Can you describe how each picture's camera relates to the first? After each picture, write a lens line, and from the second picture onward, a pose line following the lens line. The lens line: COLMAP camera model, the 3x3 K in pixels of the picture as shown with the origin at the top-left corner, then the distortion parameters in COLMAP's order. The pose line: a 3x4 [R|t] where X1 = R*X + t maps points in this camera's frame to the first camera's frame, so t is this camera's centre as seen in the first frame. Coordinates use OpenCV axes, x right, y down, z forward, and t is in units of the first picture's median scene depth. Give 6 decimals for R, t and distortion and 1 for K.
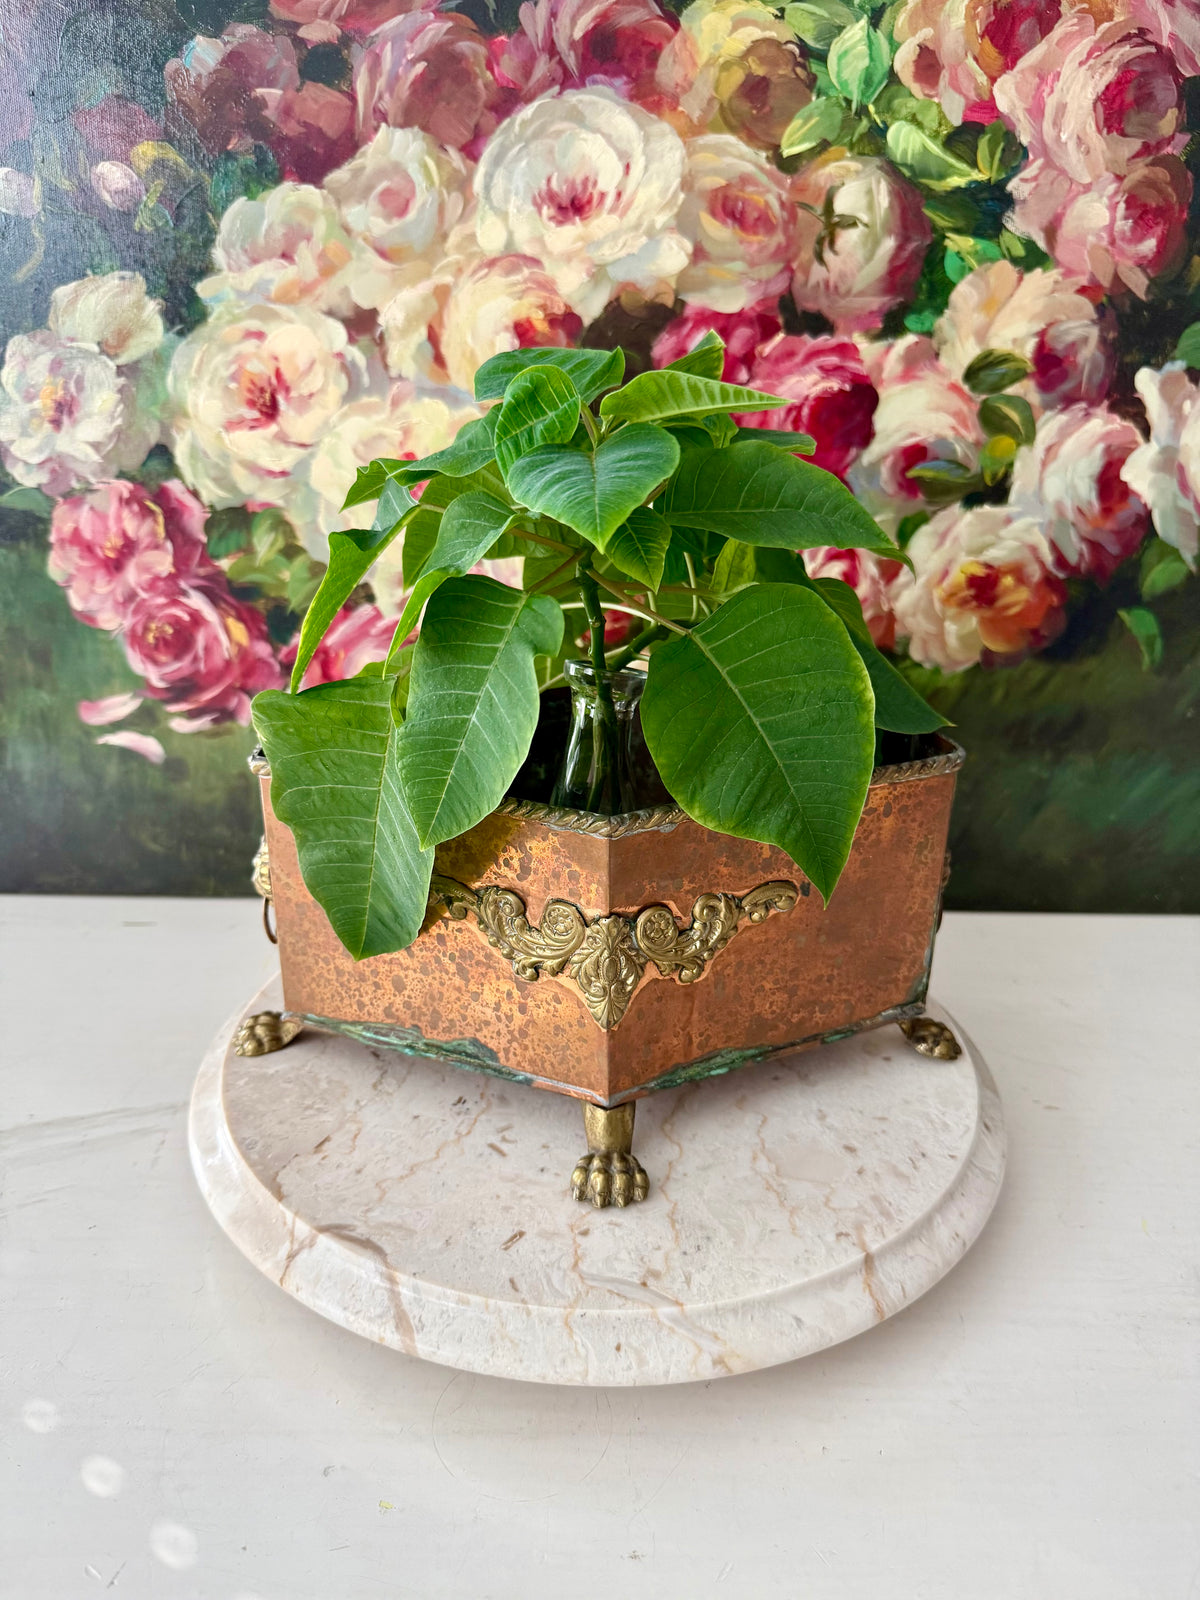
lens RADIAL K [[1150.4, 0, 623.4], [0, 1150.4, 742.6], [0, 0, 1]] dist [-0.053430, 0.013142]
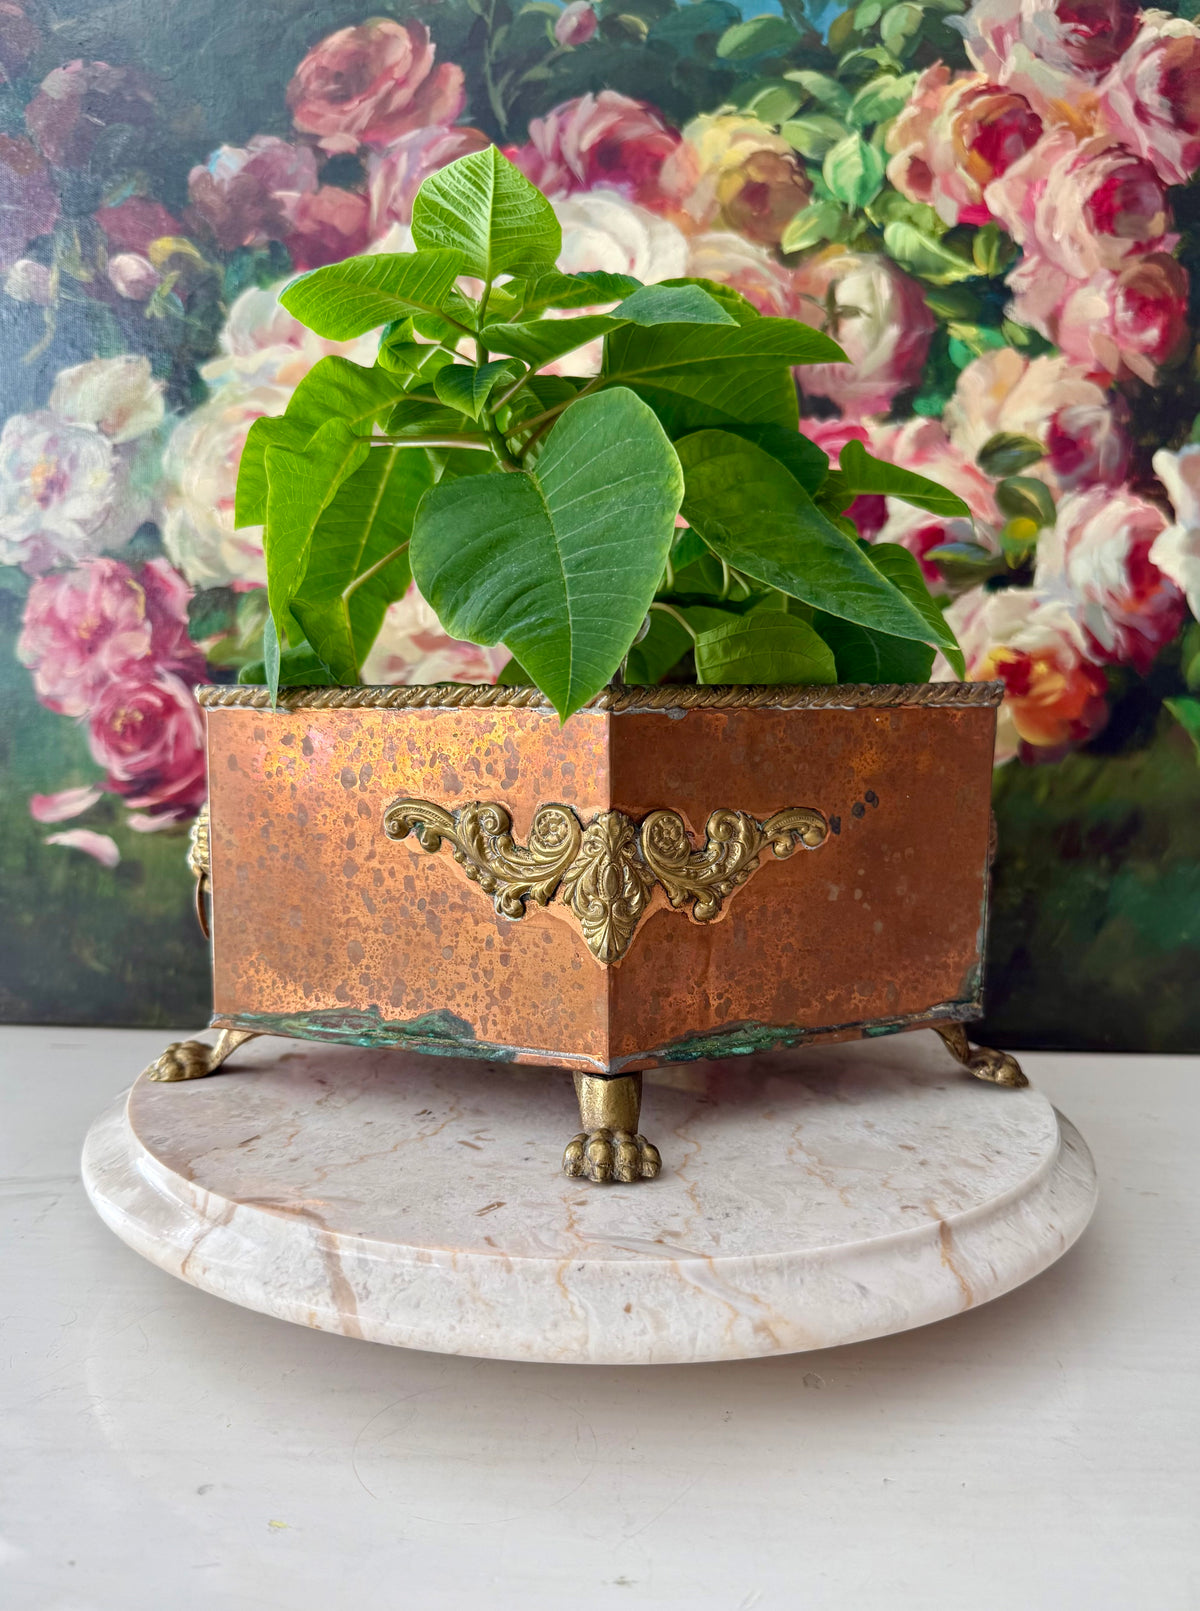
lens RADIAL K [[1185.1, 0, 621.9], [0, 1185.1, 773.4], [0, 0, 1]] dist [-0.048535, 0.010324]
pose [[0.999978, -0.000185, -0.006575, 0.000659], [-0.001588, 0.963272, -0.268524, 0.212254], [0.006383, 0.268529, 0.963251, 0.099738]]
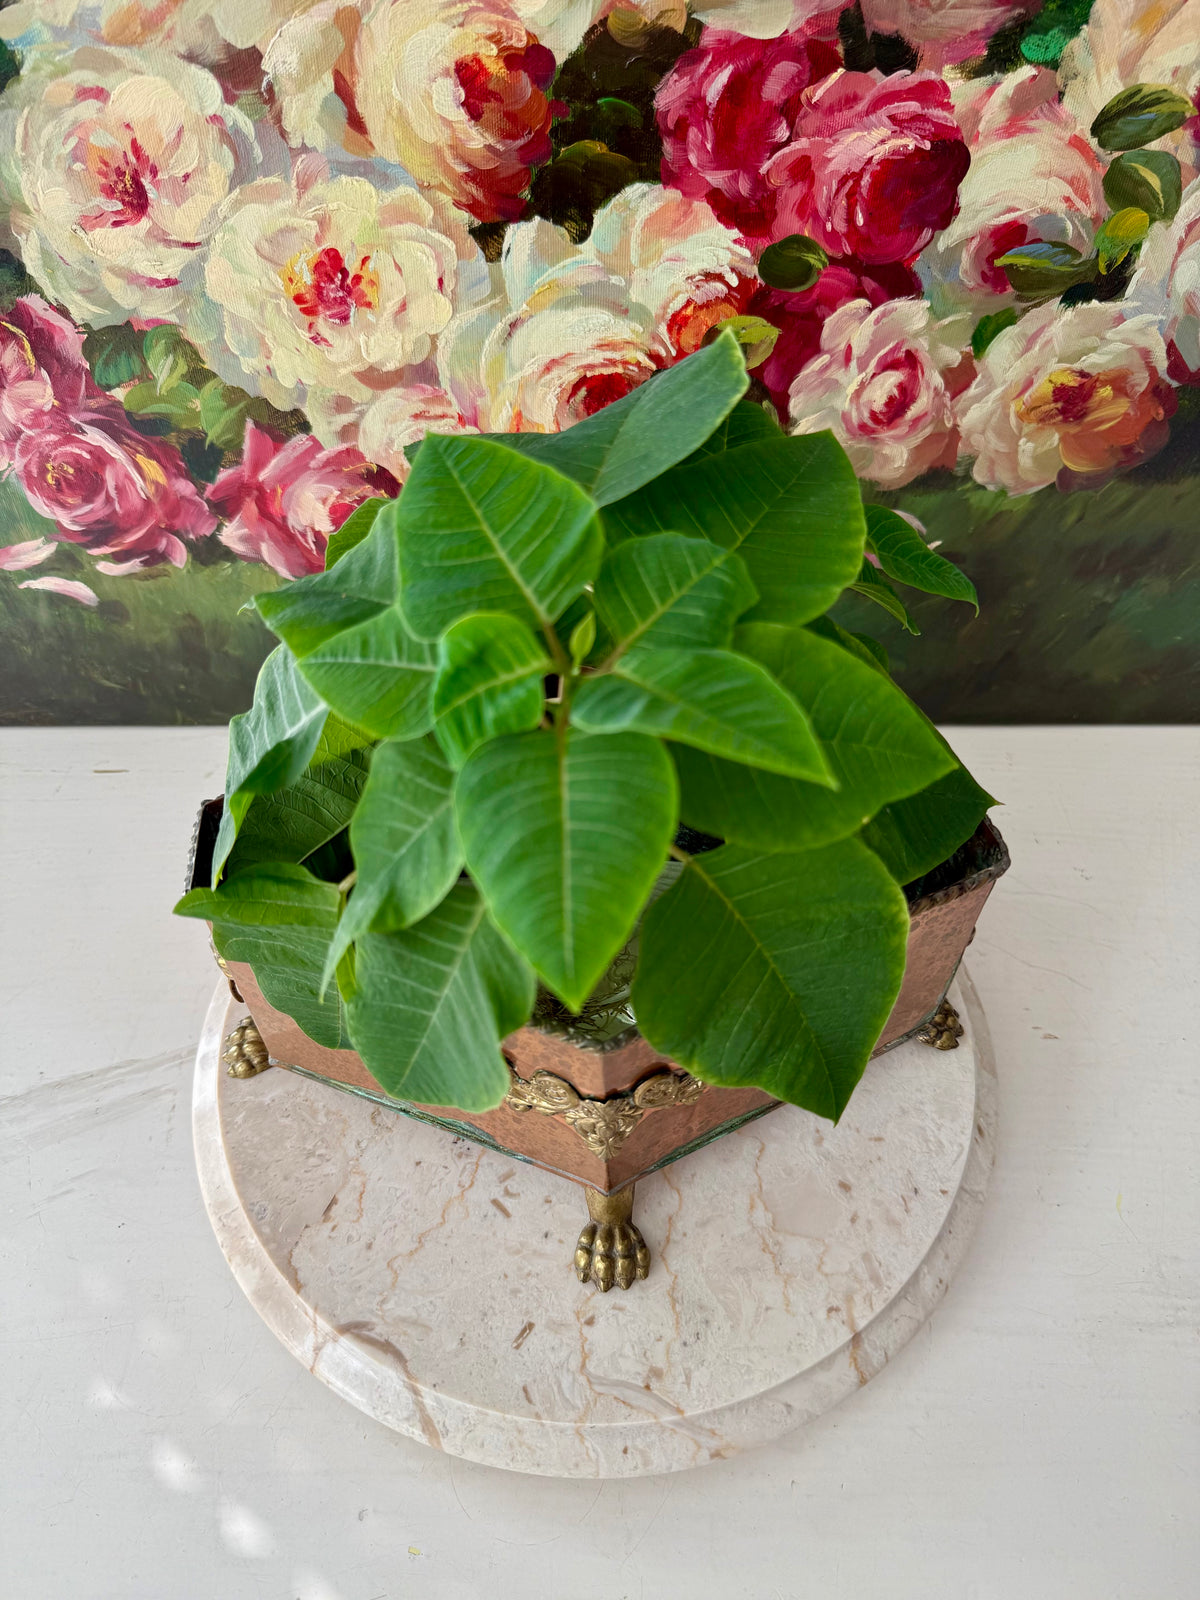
lens RADIAL K [[1150.4, 0, 611.5], [0, 1150.4, 731.0], [0, 0, 1]] dist [-0.053430, 0.013142]
pose [[0.999751, -0.010110, -0.019891, 0.008292], [0.018138, 0.887452, 0.460543, -0.318334], [0.012996, -0.460789, 0.887414, 0.200426]]
